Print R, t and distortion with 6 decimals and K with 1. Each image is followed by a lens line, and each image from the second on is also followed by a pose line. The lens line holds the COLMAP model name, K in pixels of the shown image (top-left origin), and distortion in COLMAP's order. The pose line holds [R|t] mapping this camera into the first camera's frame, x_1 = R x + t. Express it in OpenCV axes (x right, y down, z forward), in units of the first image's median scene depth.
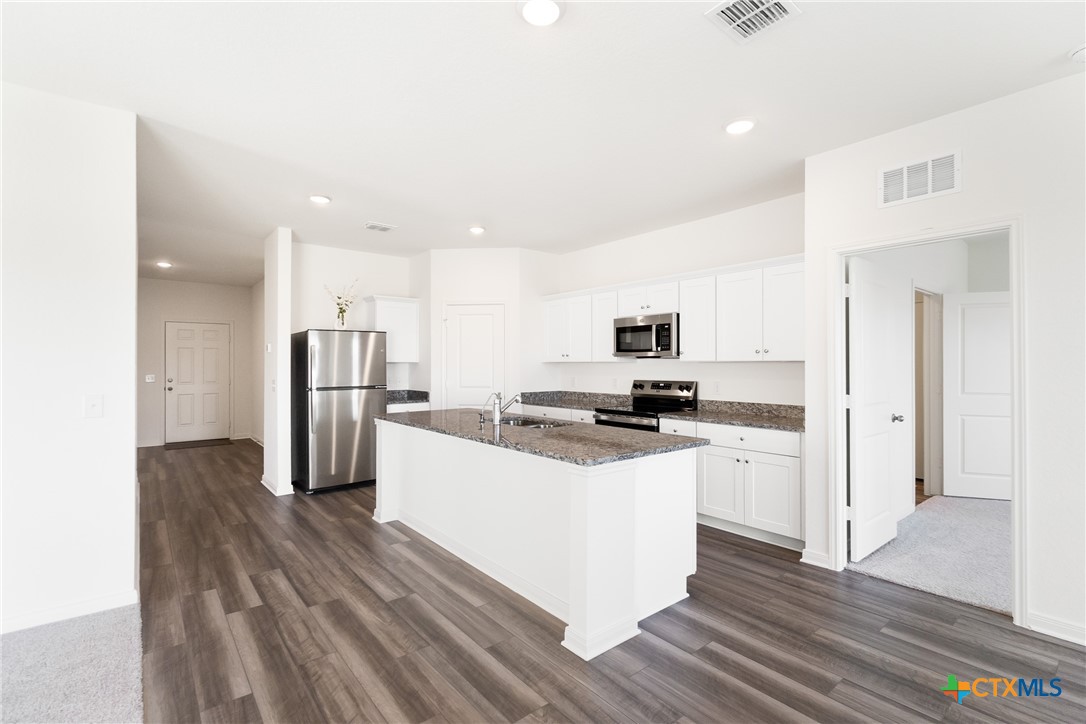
lens RADIAL K [[488.7, 0, 543.0], [0, 488.7, 362.0], [0, 0, 1]] dist [0.000429, -0.000108]
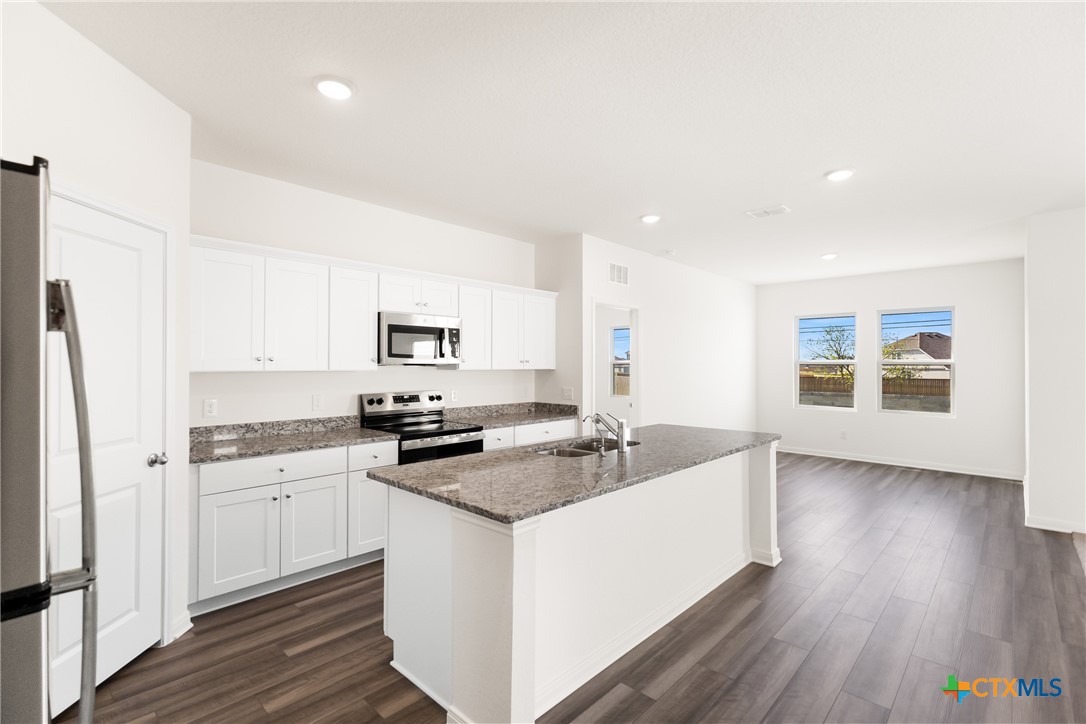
lens RADIAL K [[488.7, 0, 543.0], [0, 488.7, 362.0], [0, 0, 1]] dist [0.000429, -0.000108]
pose [[-0.110796, 0.007093, 0.993818, -0.723831], [-0.006754, 0.999946, -0.007889, -0.010385], [-0.993820, -0.007586, -0.110742, 0.999921]]
